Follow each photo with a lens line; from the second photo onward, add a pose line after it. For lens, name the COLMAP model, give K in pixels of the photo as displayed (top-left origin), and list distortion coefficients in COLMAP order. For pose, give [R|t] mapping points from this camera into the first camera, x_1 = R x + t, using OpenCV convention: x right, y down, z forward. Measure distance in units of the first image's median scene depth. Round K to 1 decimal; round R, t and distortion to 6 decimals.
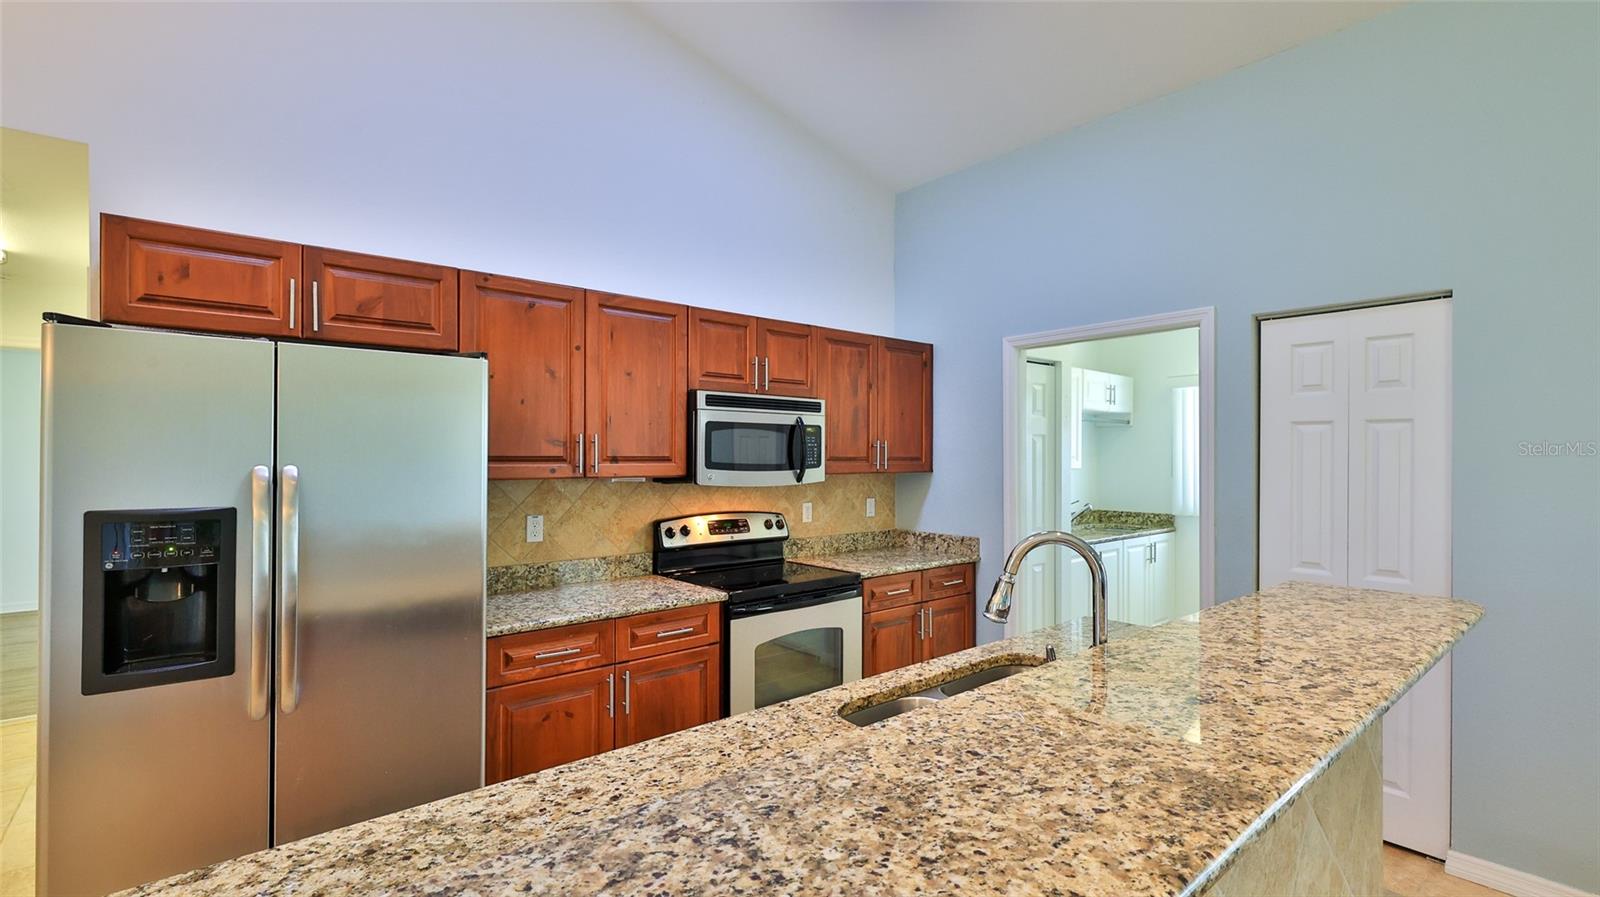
lens RADIAL K [[717.5, 0, 800.0], [0, 717.5, 448.5], [0, 0, 1]] dist [0.000322, -0.000031]
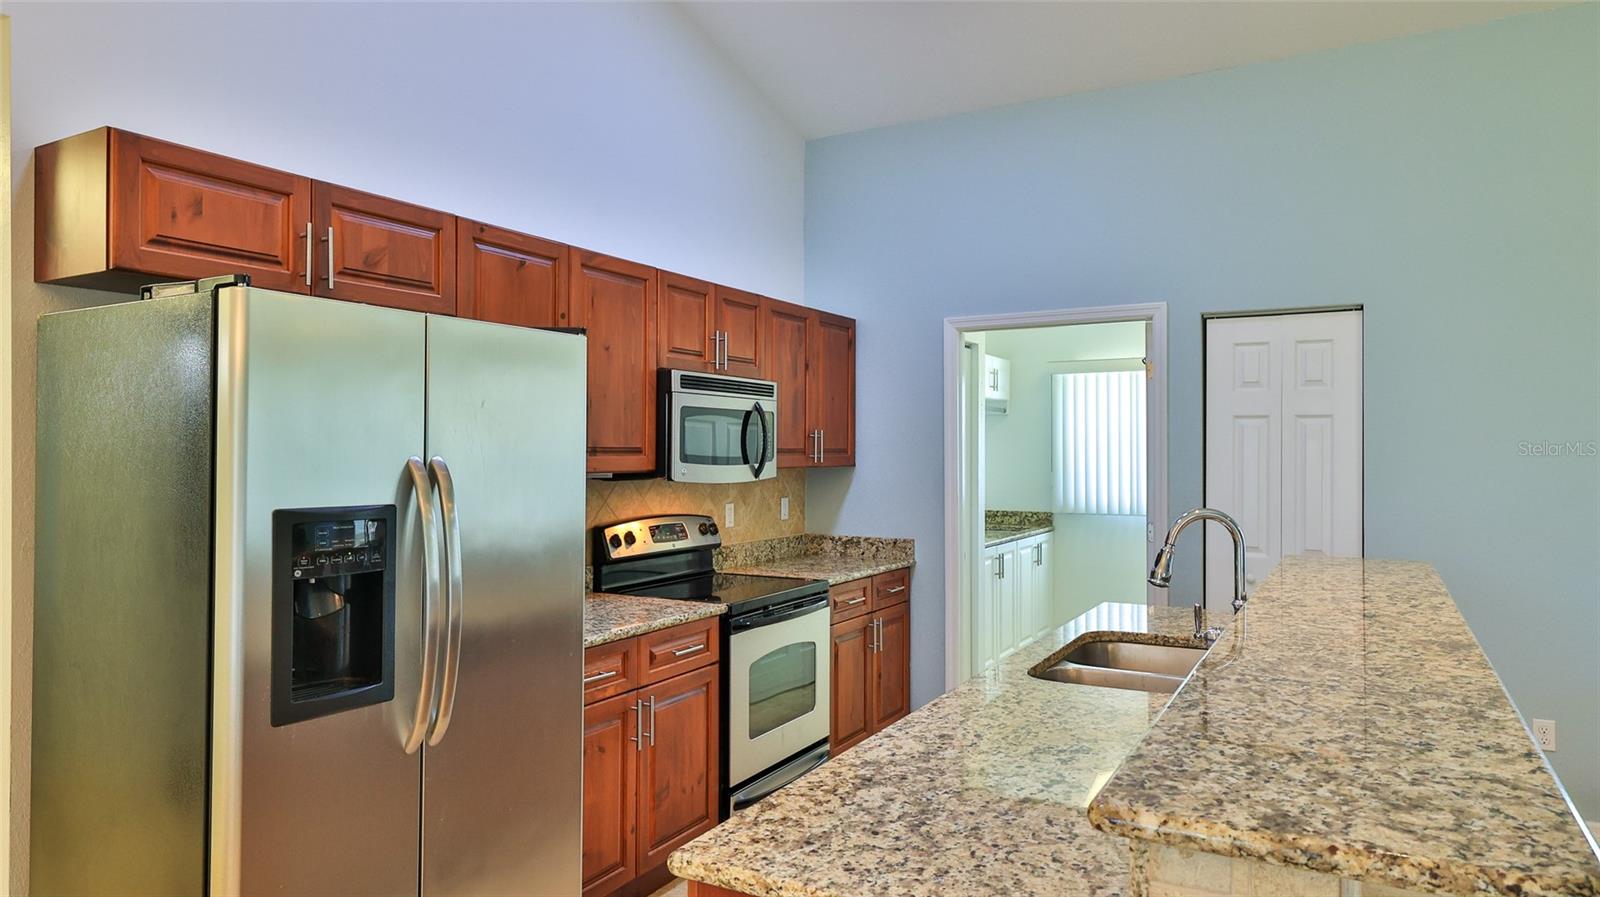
lens RADIAL K [[1007.5, 0, 805.1], [0, 1007.5, 436.2], [0, 0, 1]] dist [-0.002201, -0.000096]
pose [[0.935782, 0.005019, 0.352544, -0.391928], [-0.003956, 0.999985, -0.003735, 0.001314], [-0.352558, 0.002101, 0.935788, -0.157331]]
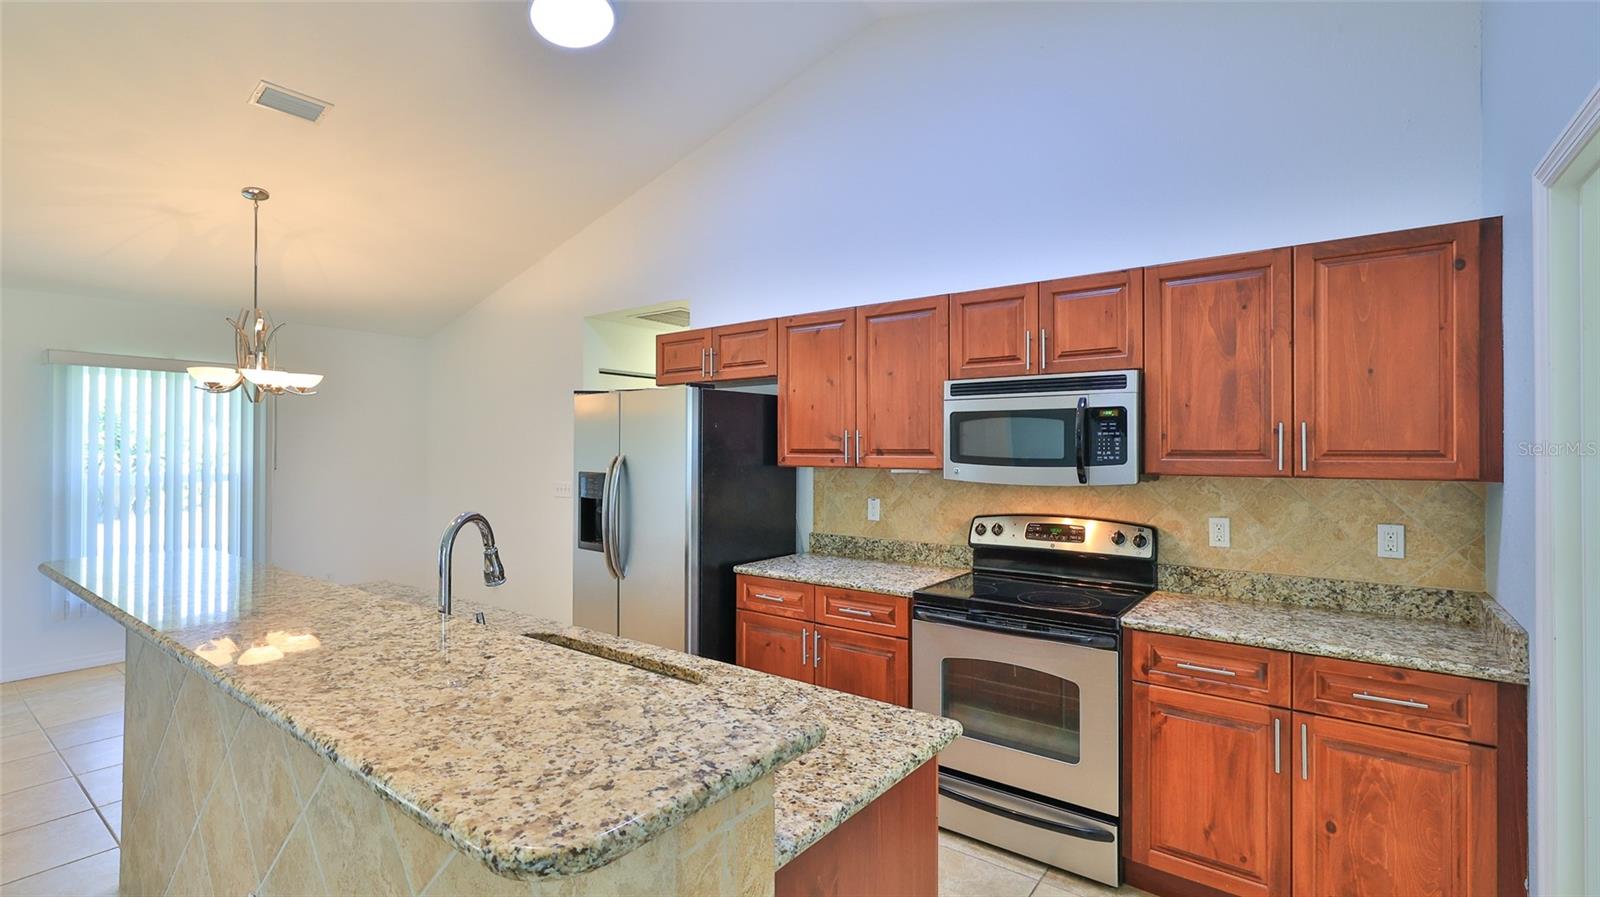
lens RADIAL K [[712.0, 0, 804.9], [0, 712.0, 445.8], [0, 0, 1]] dist [0.001646, 0.000270]
pose [[0.220432, -0.007916, -0.975370, 0.707970], [0.007668, 0.999950, -0.006382, 0.010414], [0.975372, -0.006072, 0.220481, 0.571183]]
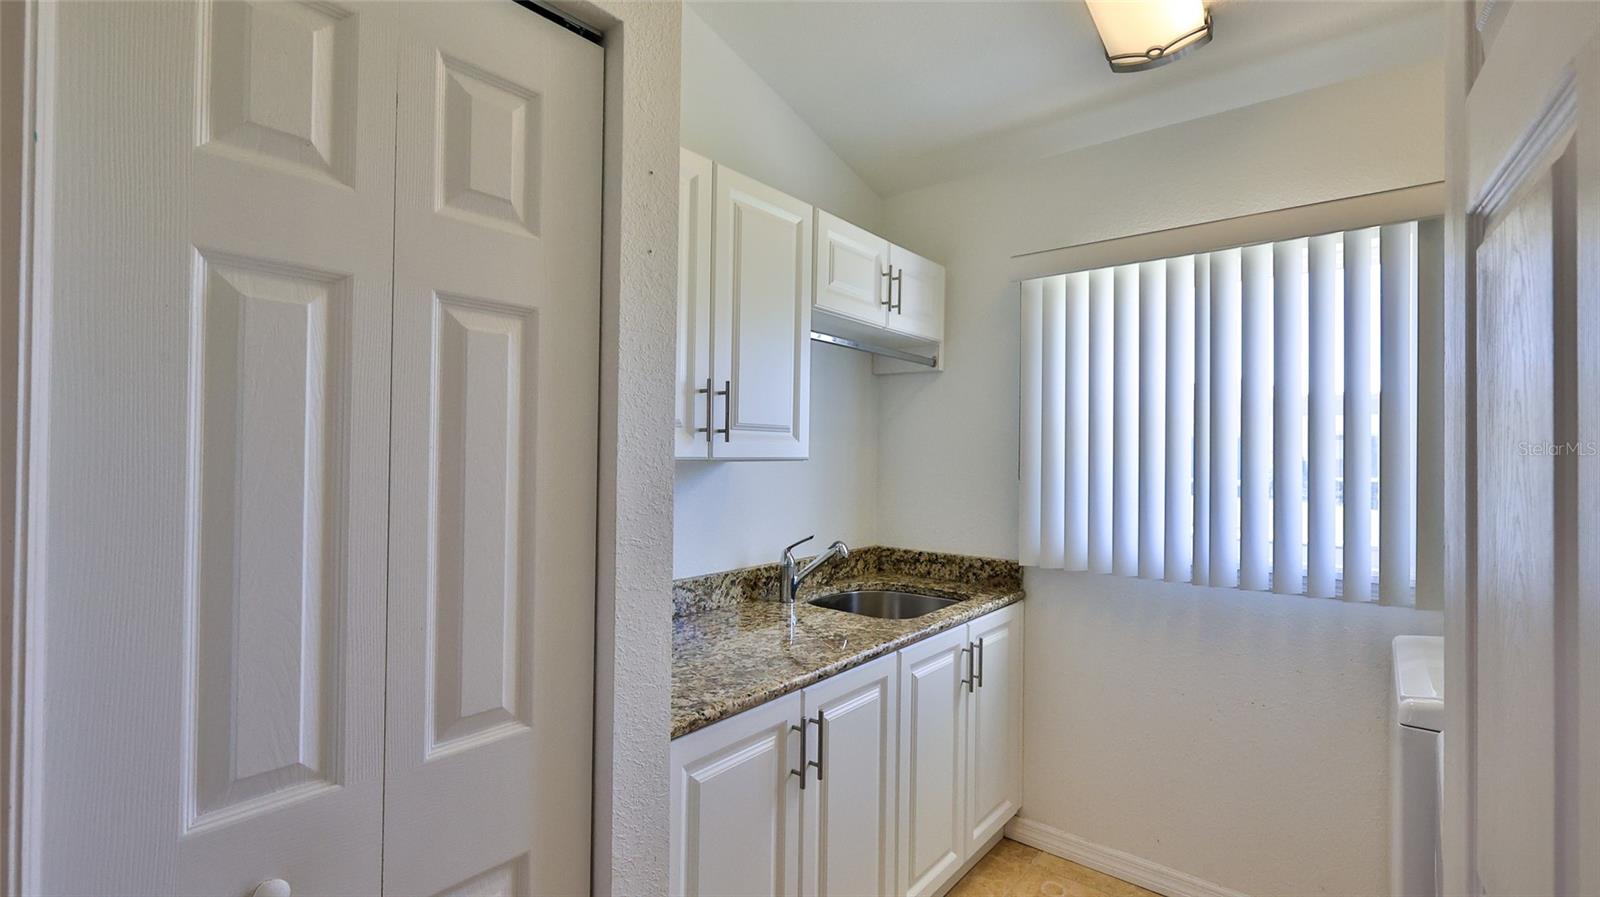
lens RADIAL K [[711.7, 0, 793.4], [0, 711.7, 439.7], [0, 0, 1]] dist [0.001586, 0.000071]
pose [[0.983927, 0.013502, 0.178061, 0.510575], [-0.012670, 0.999903, -0.005812, 0.031607], [-0.178123, 0.003462, 0.984002, 1.000473]]
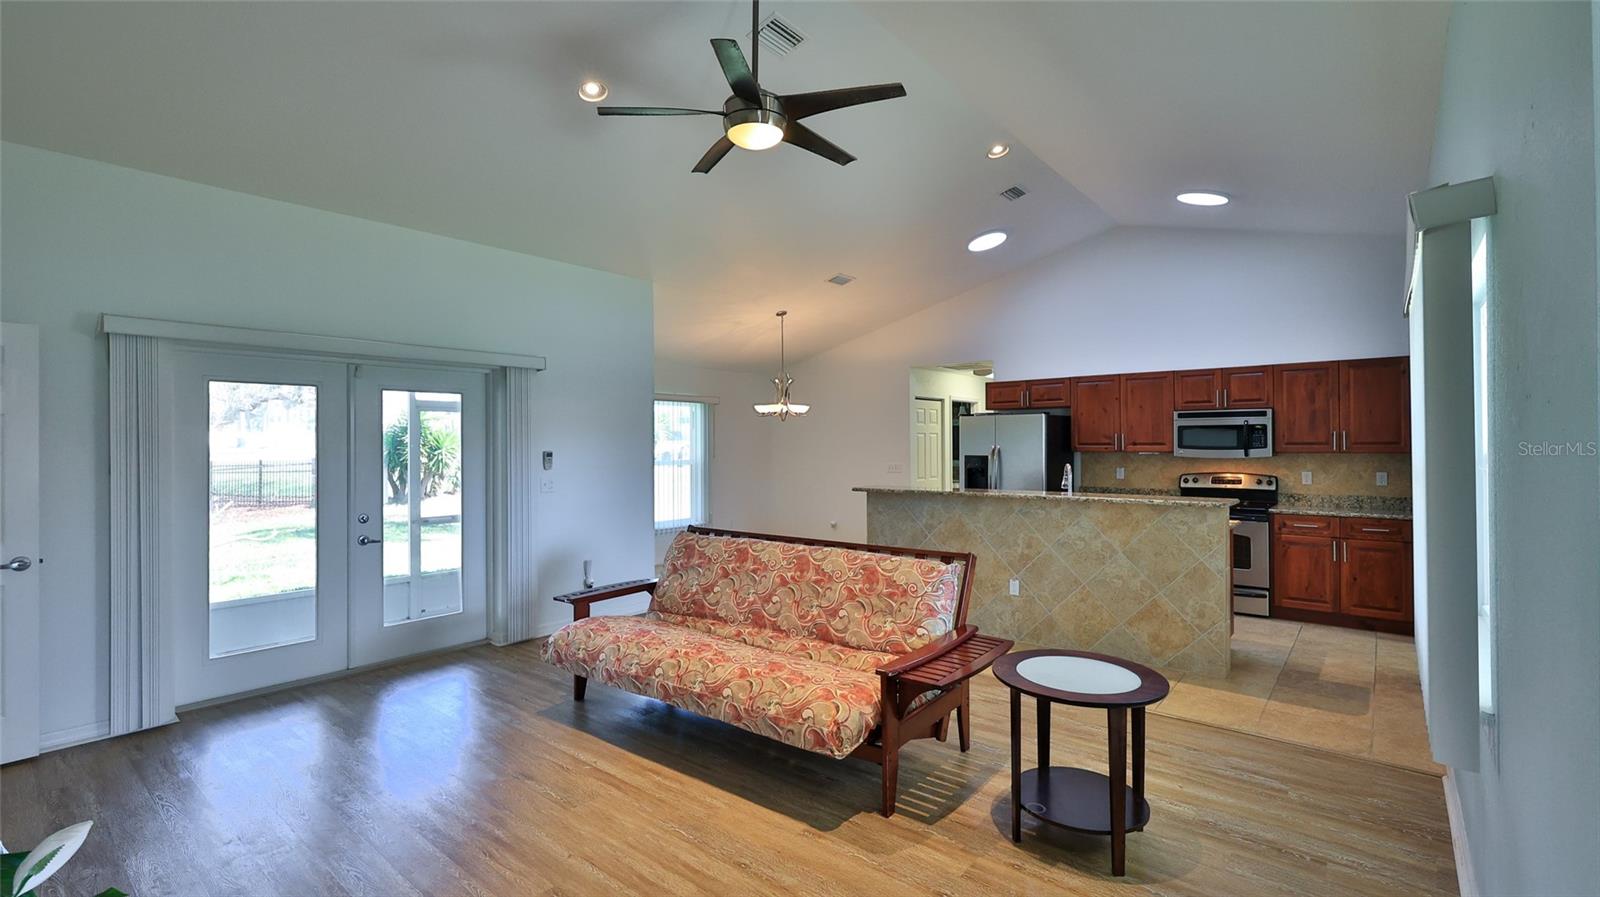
lens RADIAL K [[711.7, 0, 793.4], [0, 711.7, 439.7], [0, 0, 1]] dist [0.001586, 0.000071]
pose [[0.166638, -0.010890, -0.985958, 1.639595], [0.013952, 0.999865, -0.008686, 0.004784], [0.985919, -0.012309, 0.166767, -0.429647]]
